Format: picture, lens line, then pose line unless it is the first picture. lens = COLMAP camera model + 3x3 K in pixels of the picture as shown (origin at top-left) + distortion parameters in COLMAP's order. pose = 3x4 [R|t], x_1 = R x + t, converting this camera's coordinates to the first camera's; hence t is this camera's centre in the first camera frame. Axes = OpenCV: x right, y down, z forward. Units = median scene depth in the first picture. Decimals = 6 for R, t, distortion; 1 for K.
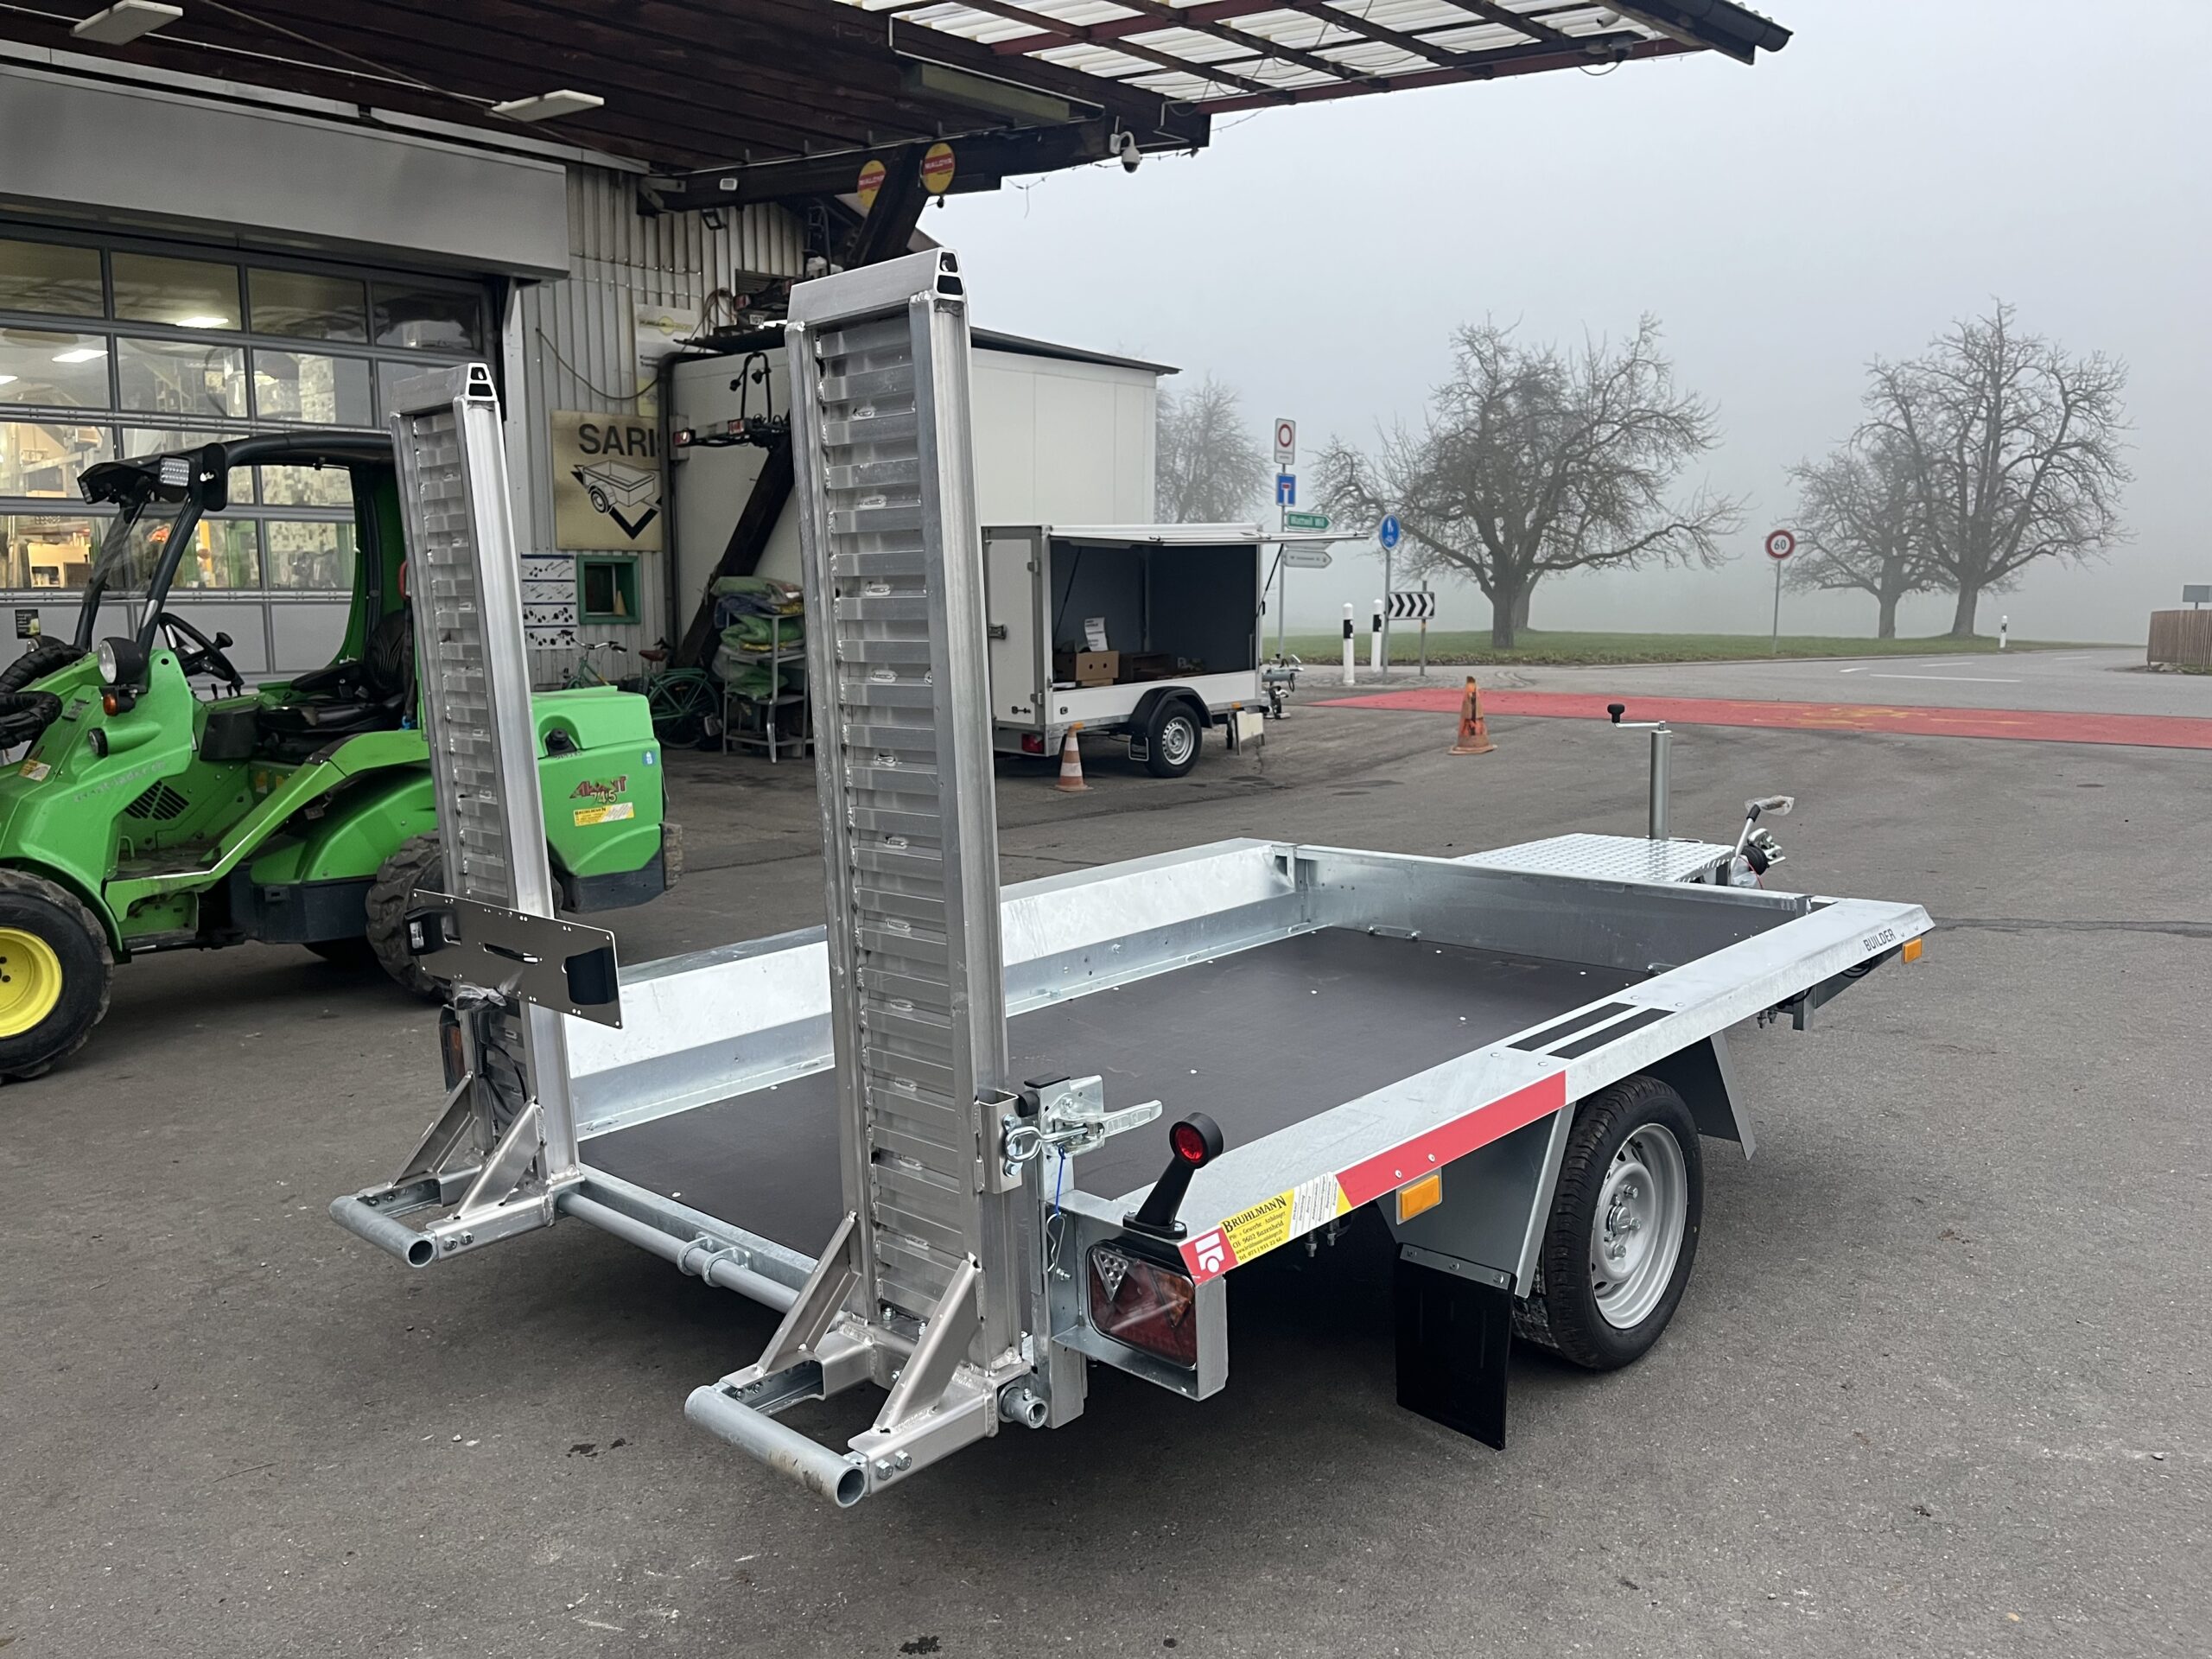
lens RADIAL K [[1675.2, 0, 1104.2], [0, 1675.2, 830.7], [0, 0, 1]] dist [0.061653, -0.088921]
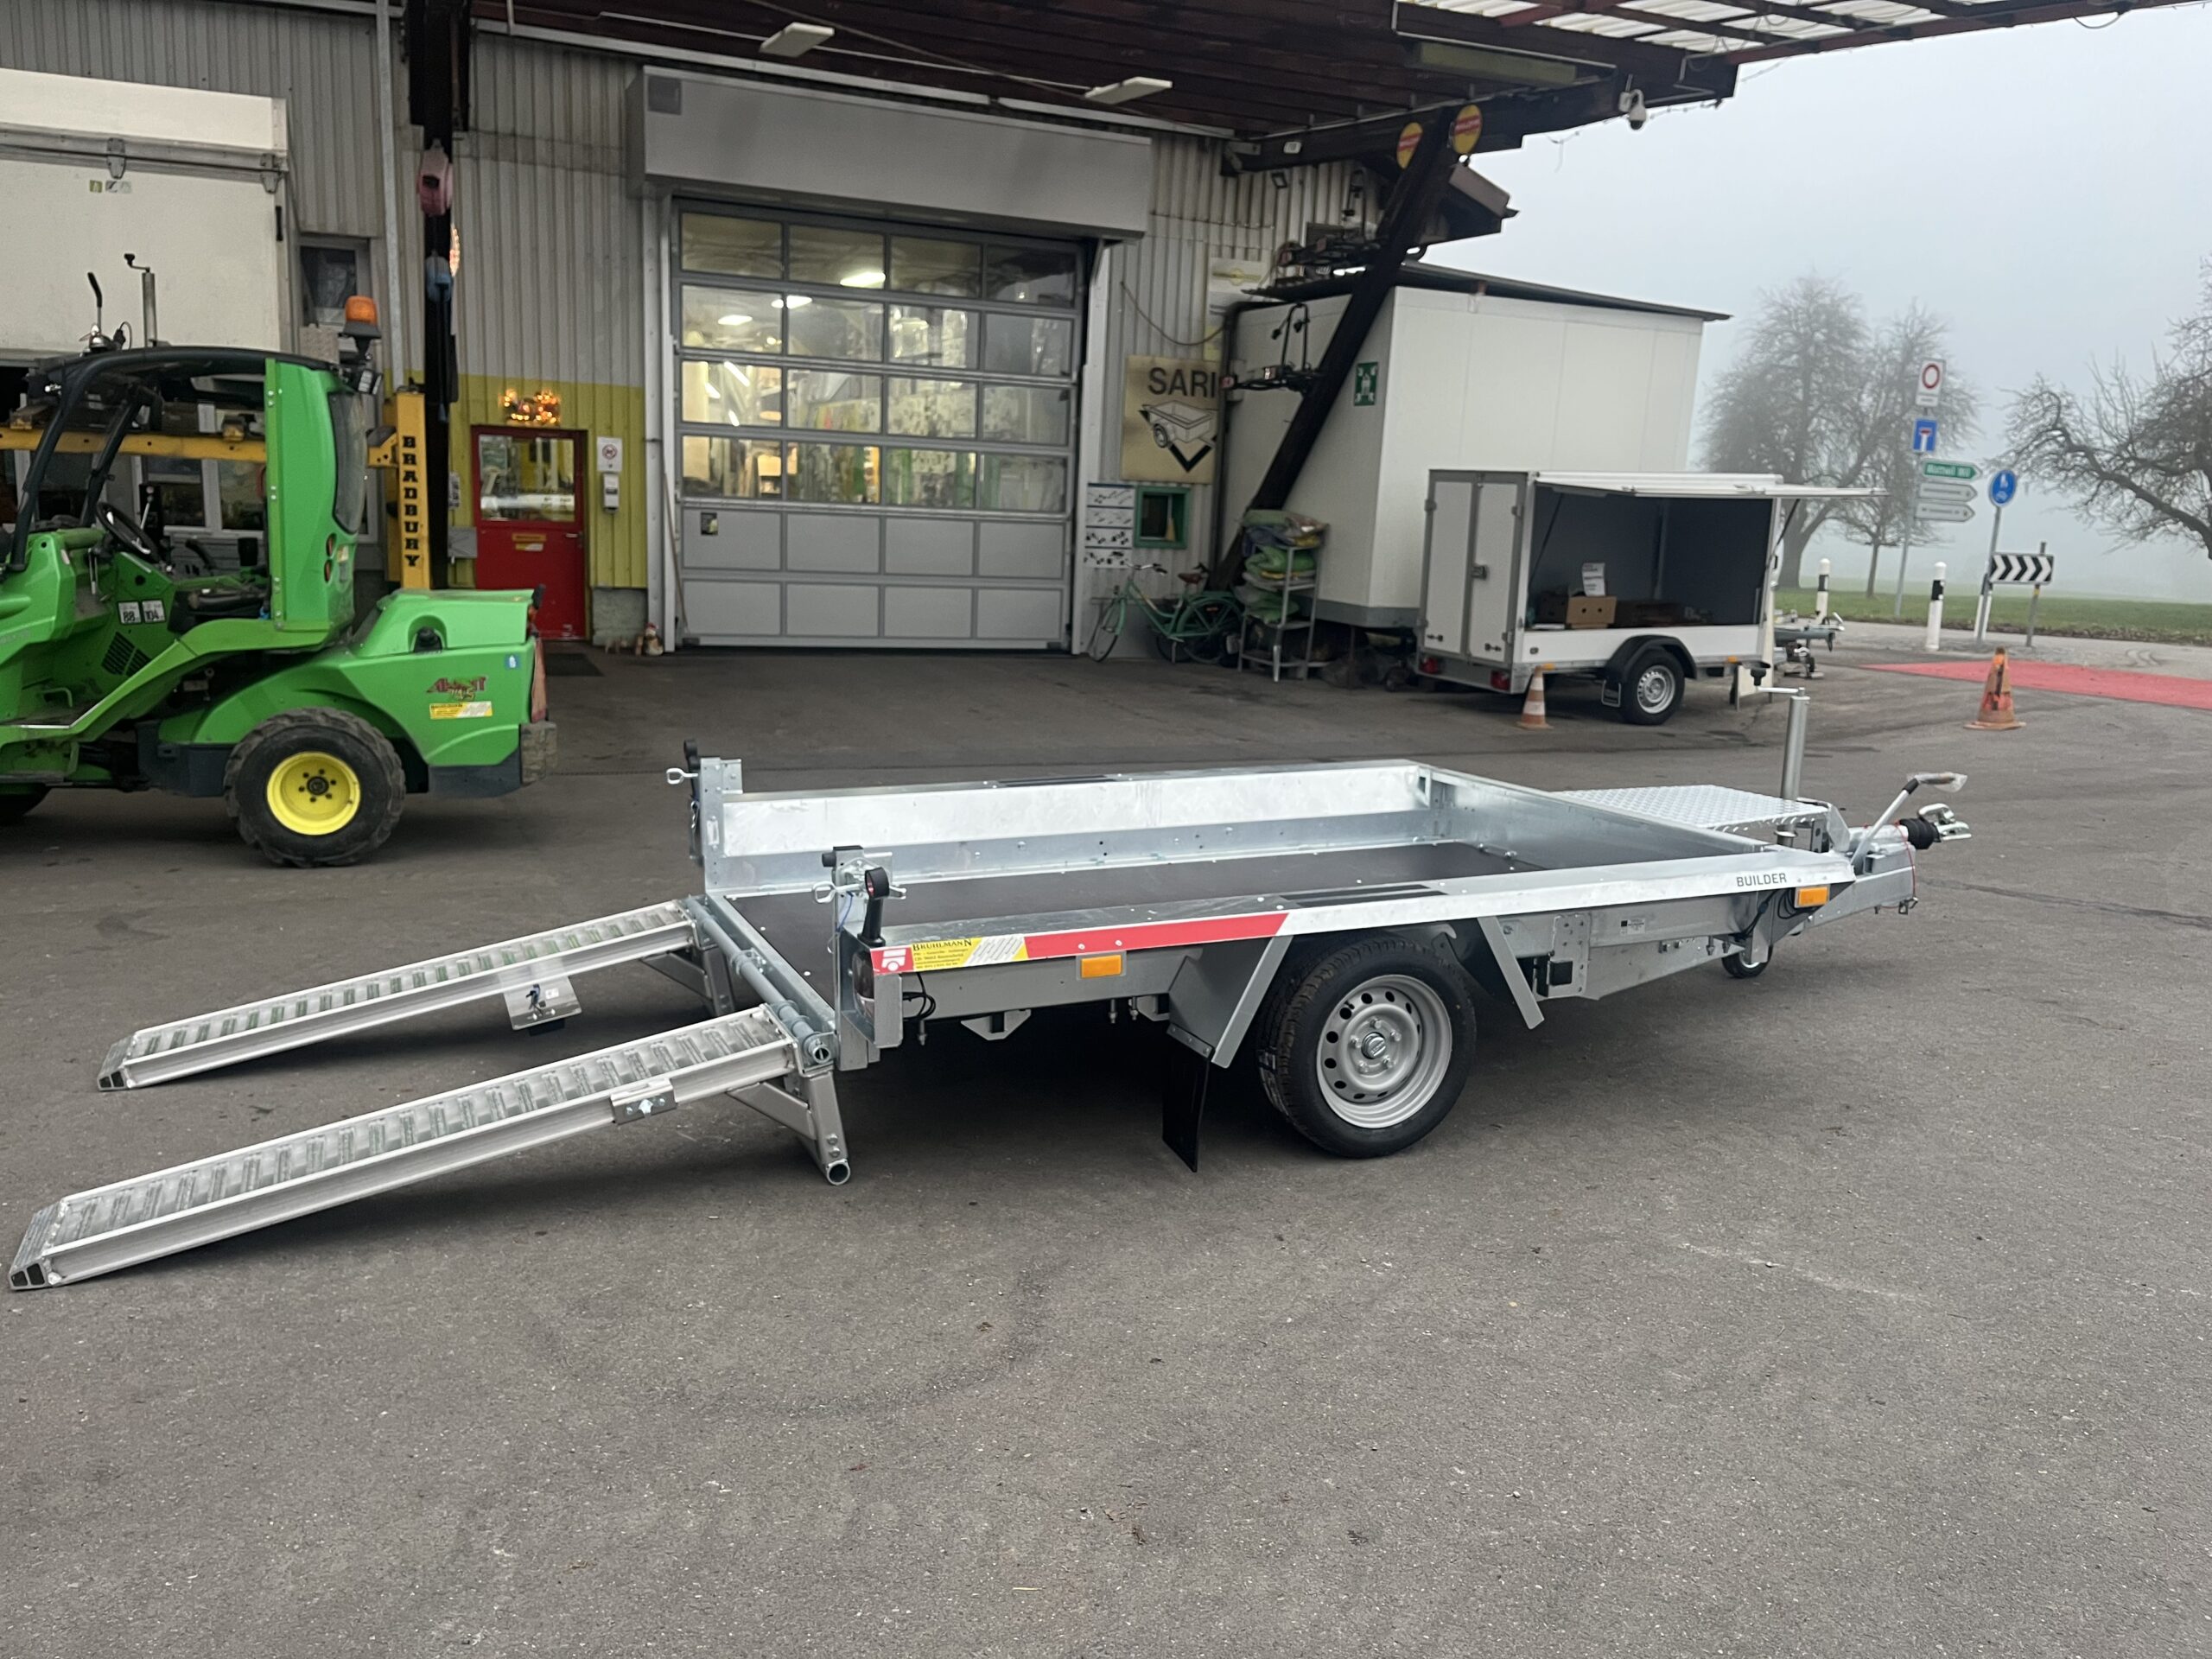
lens RADIAL K [[1675.2, 0, 1105.3], [0, 1675.2, 837.1], [0, 0, 1]] dist [0.061653, -0.088921]
pose [[0.925385, 0.113729, -0.361564, 0.101688], [-0.097719, 0.993261, 0.062325, 0.003391], [0.366216, -0.022343, 0.930262, -0.063167]]
